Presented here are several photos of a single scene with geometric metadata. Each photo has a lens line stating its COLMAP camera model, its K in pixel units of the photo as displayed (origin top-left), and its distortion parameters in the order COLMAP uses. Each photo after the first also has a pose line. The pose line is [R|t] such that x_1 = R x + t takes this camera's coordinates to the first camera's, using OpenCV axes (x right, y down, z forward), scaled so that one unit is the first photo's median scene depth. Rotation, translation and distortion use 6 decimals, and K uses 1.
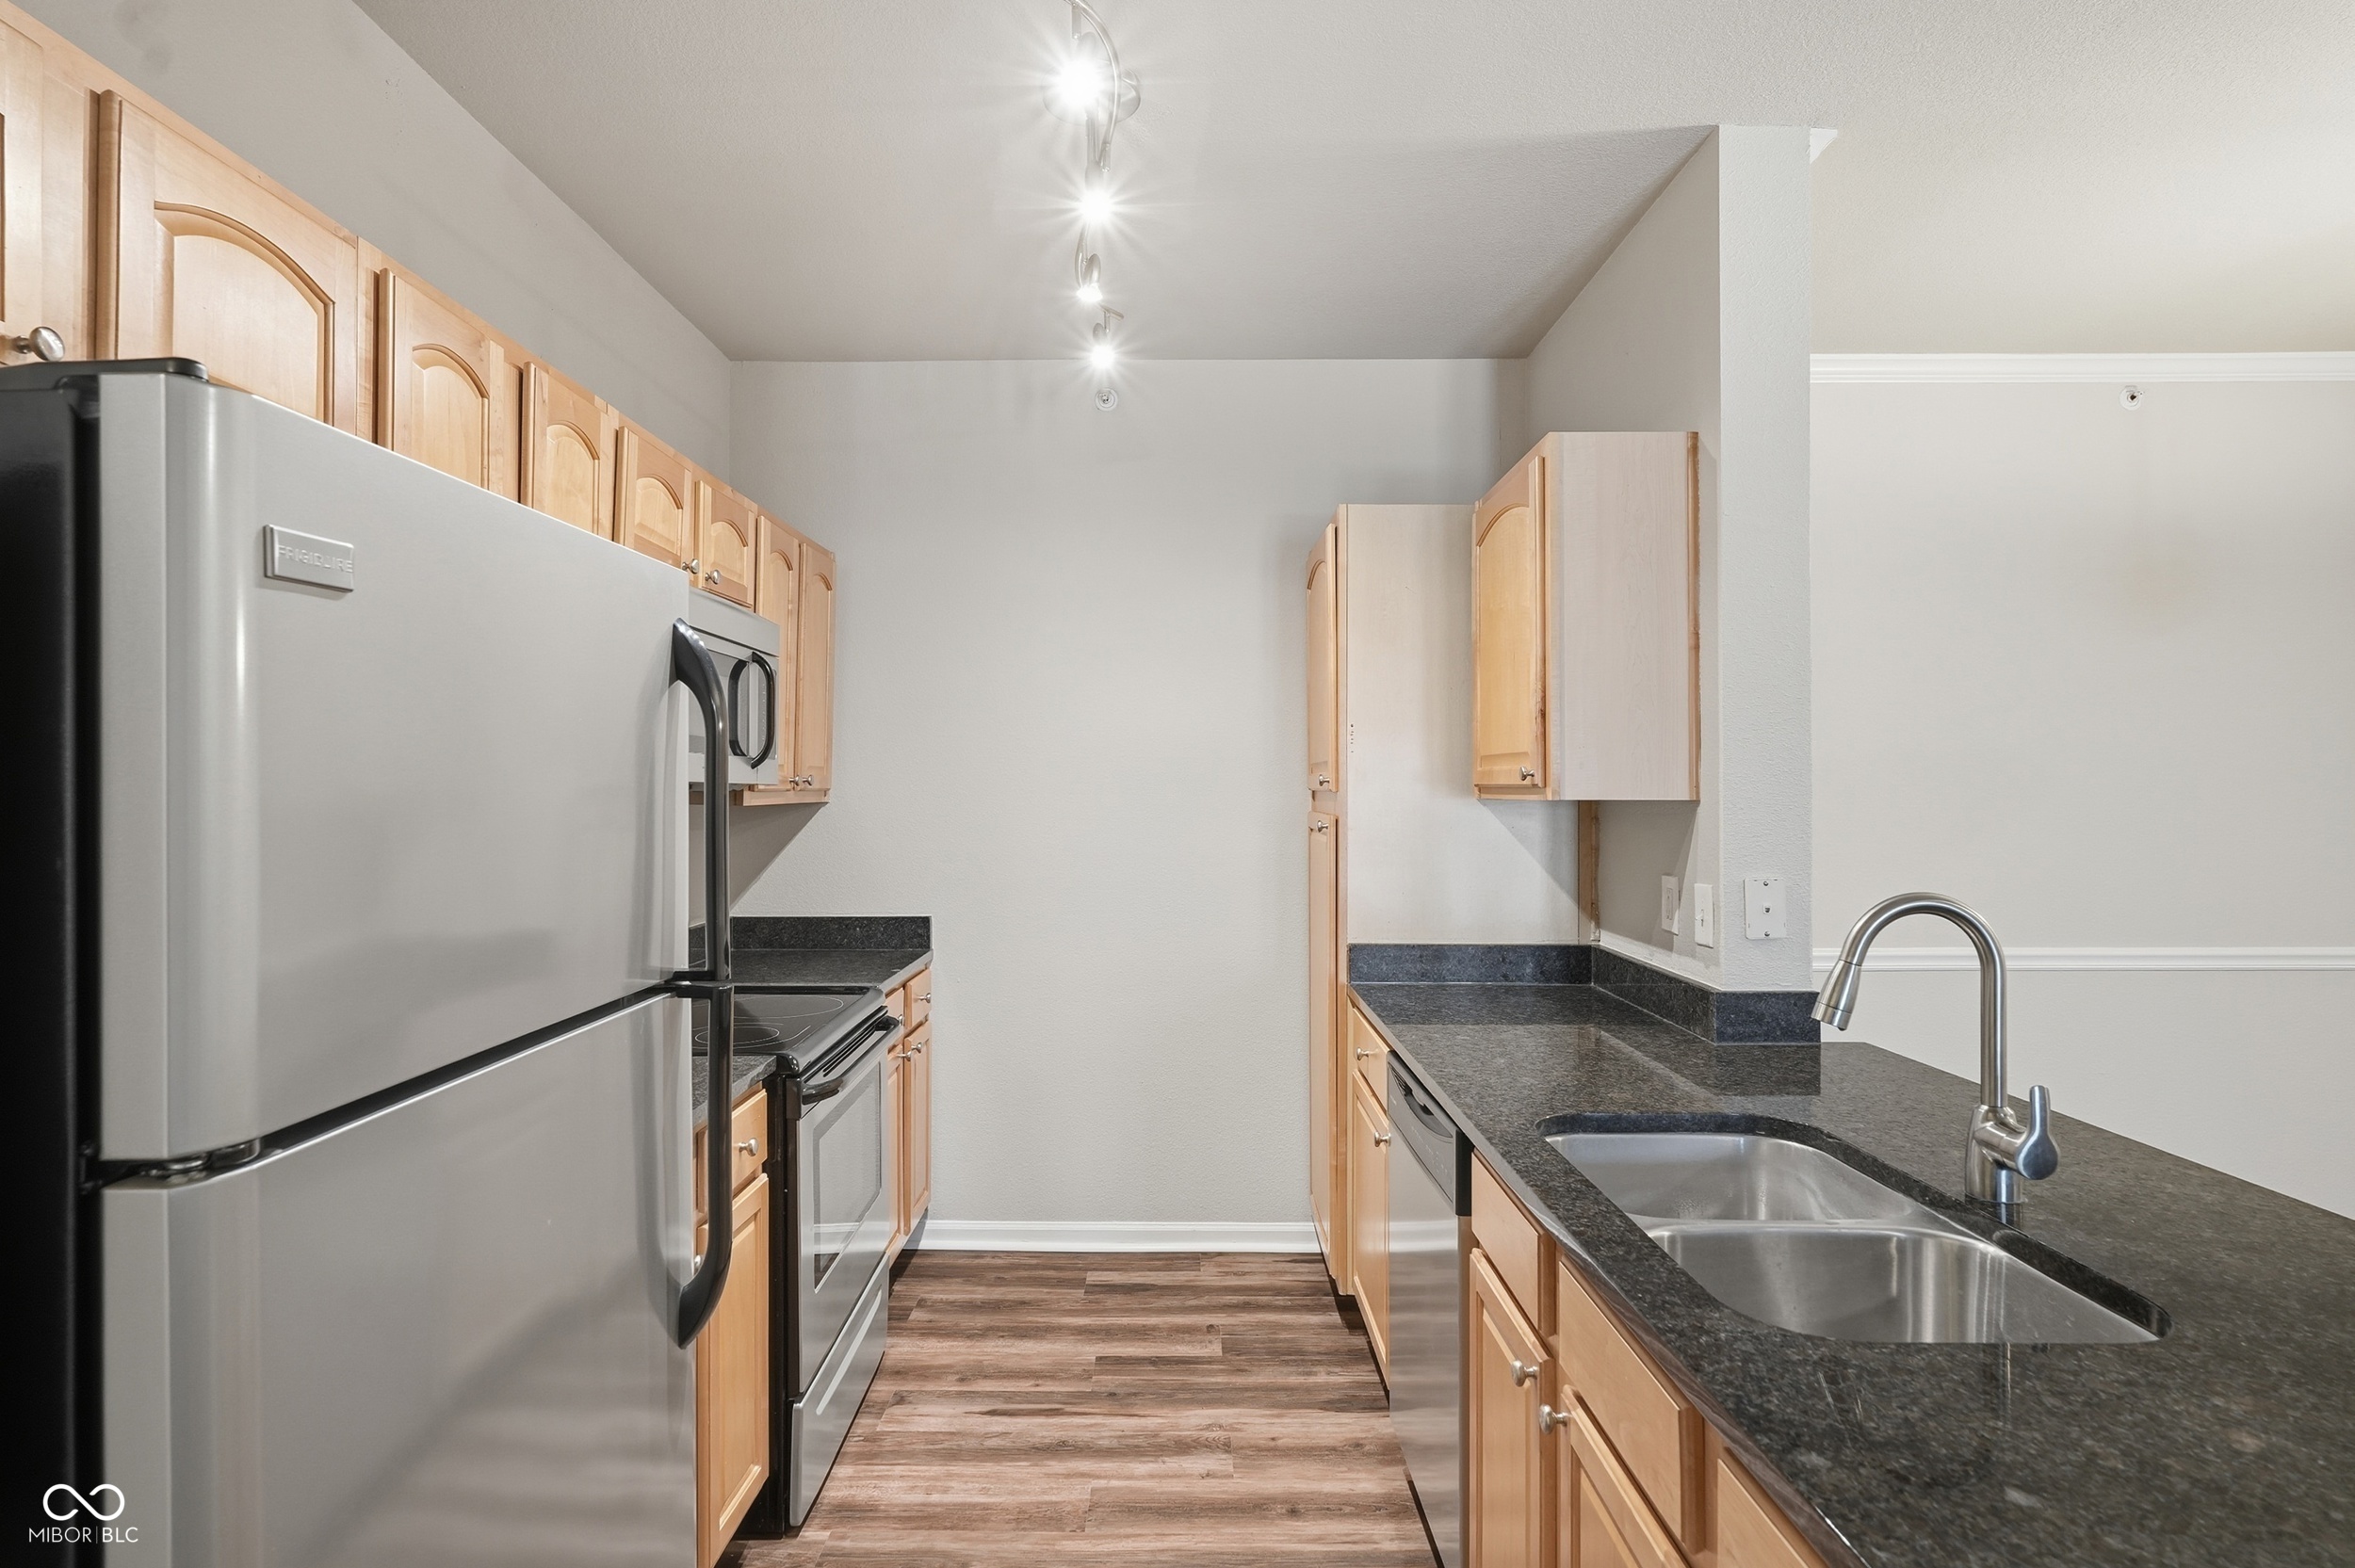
lens RADIAL K [[1219.3, 0, 1152.3], [0, 1219.3, 769.6], [0, 0, 1]] dist [0.003215, 0.001085]
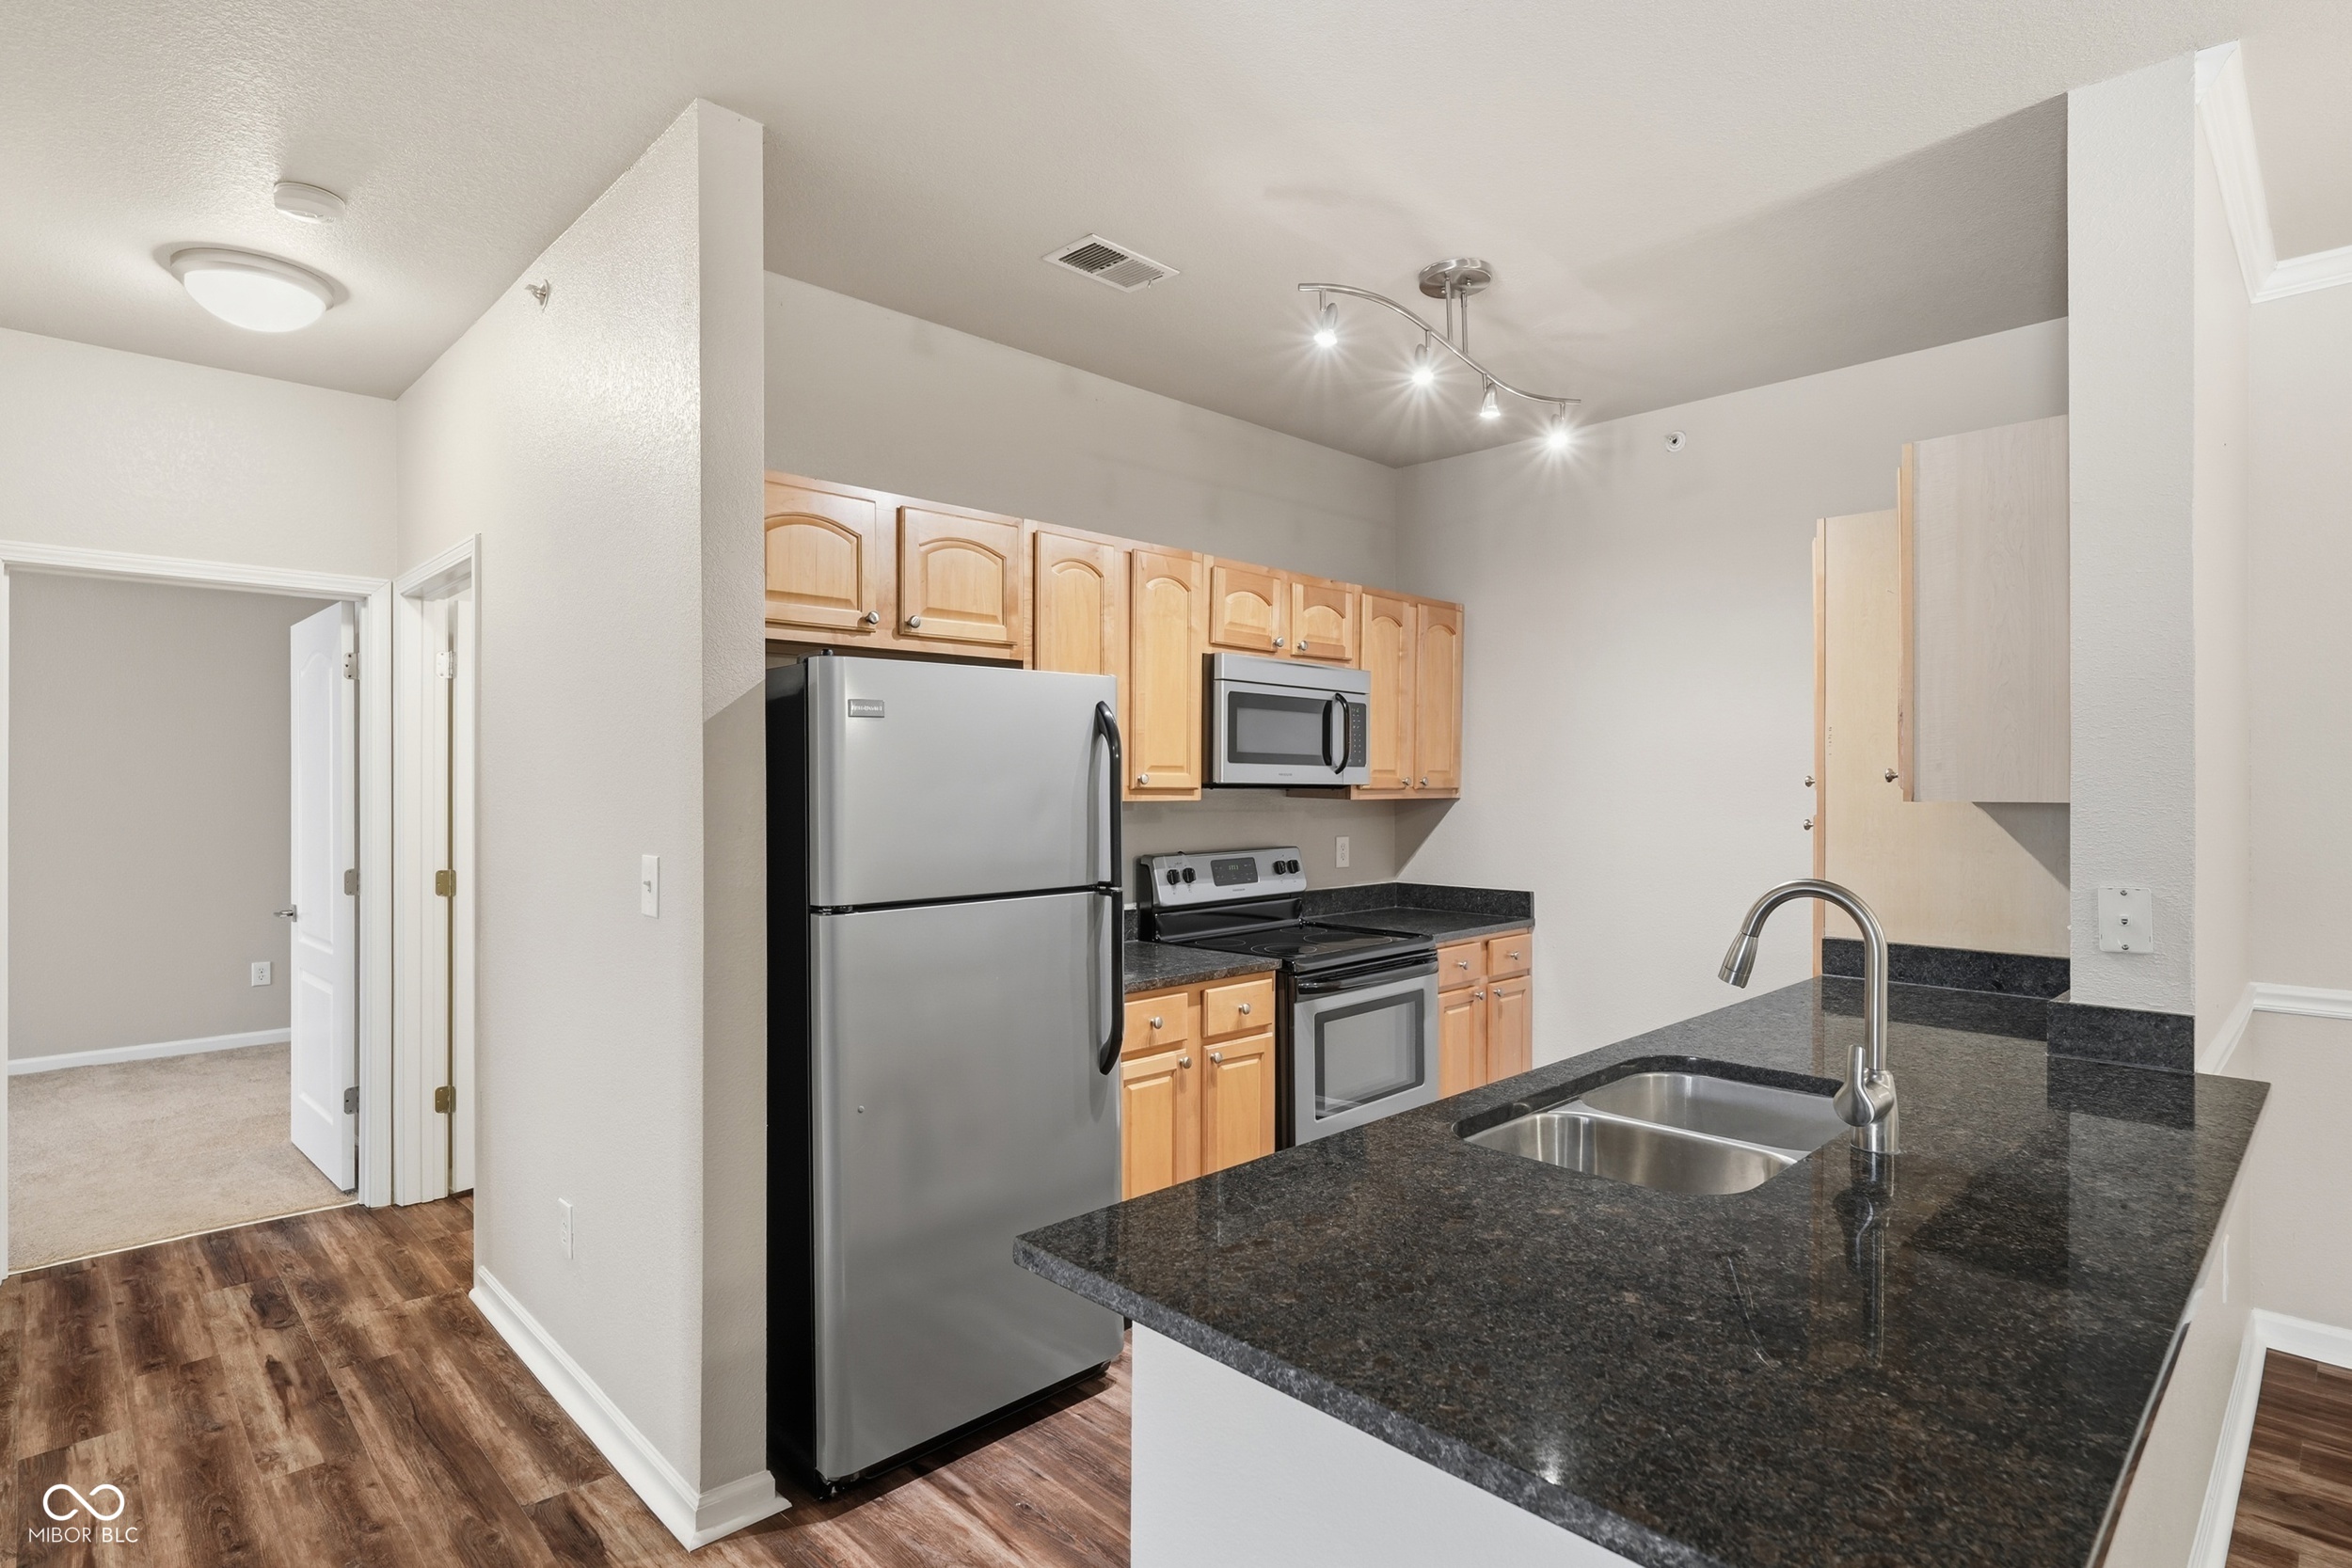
lens RADIAL K [[1183.9, 0, 1156.4], [0, 1183.9, 784.6], [0, 0, 1]] dist [-0.013495, 0.010788]
pose [[0.695371, 0.001512, -0.718650, 0.632736], [0.008315, 0.999914, 0.010149, -0.004702], [0.718603, -0.013033, 0.695298, -0.154334]]
